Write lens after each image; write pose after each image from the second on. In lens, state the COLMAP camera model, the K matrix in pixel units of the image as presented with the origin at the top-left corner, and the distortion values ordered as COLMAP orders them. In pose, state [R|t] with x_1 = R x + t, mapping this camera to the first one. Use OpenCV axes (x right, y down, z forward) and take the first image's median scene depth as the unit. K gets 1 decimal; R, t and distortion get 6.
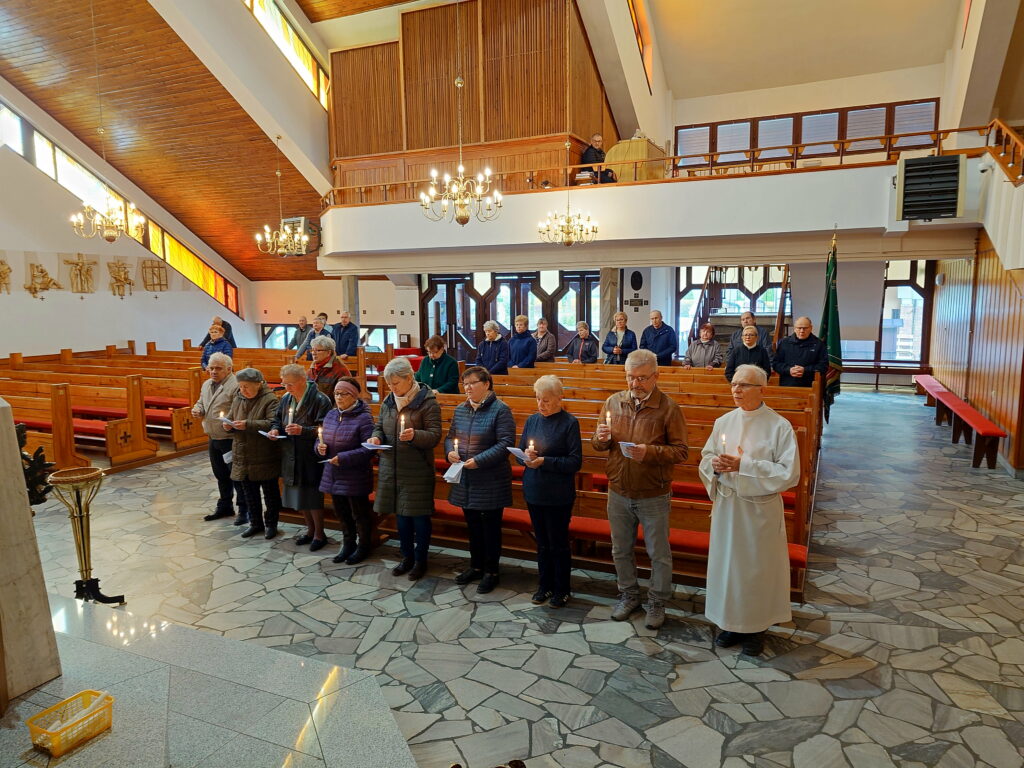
lens RADIAL K [[715.3, 0, 514.1], [0, 715.3, 385.1], [0, 0, 1]] dist [0.005578, -0.005083]
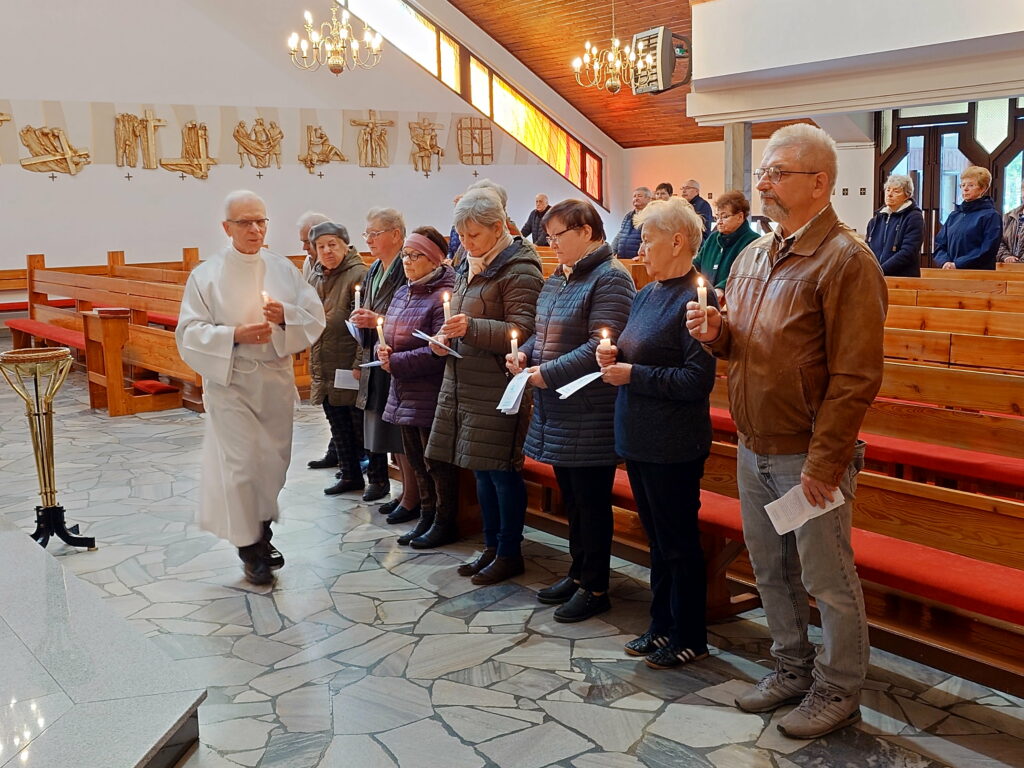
lens RADIAL K [[1190.9, 0, 519.9], [0, 1190.9, 387.7], [0, 0, 1]] dist [0.000522, 0.000000]
pose [[0.863068, 0.065152, -0.500869, 0.155928], [-0.047897, 0.997734, 0.047250, 0.032156], [0.502812, -0.016790, 0.864232, 0.093064]]
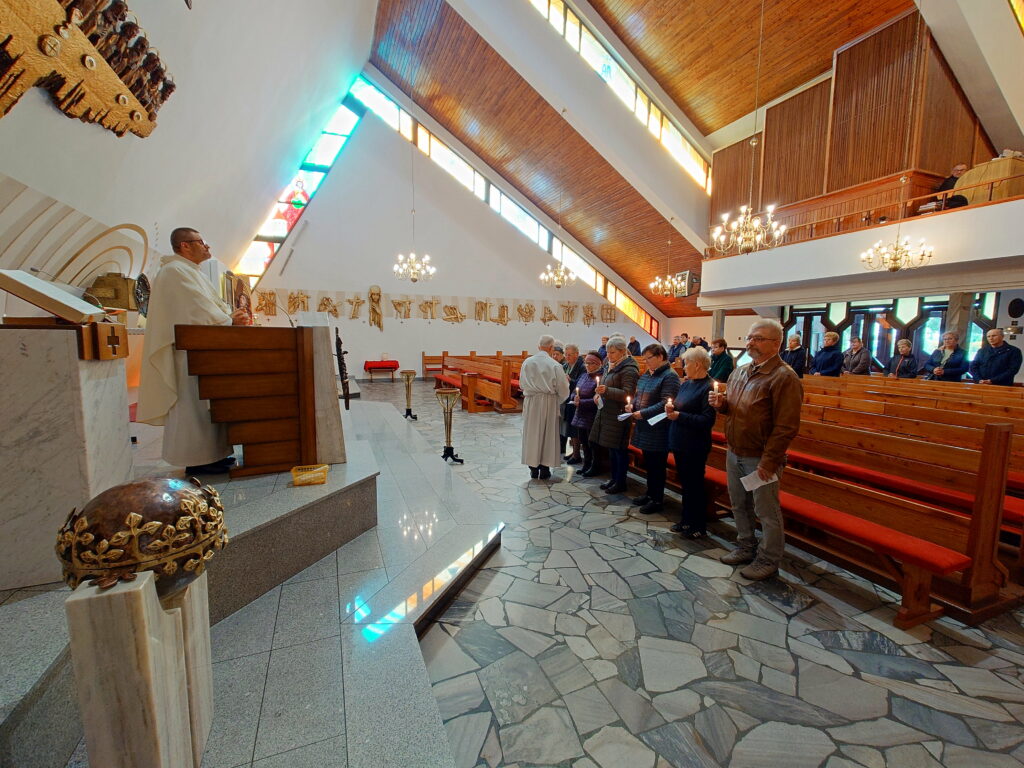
lens RADIAL K [[457.0, 0, 514.3], [0, 457.0, 387.0], [0, 0, 1]] dist [0.007038, -0.001886]
pose [[0.725852, 0.093025, -0.681532, 0.144999], [-0.104865, 0.994196, 0.024018, 0.026929], [0.679811, 0.054036, 0.731394, 0.088890]]
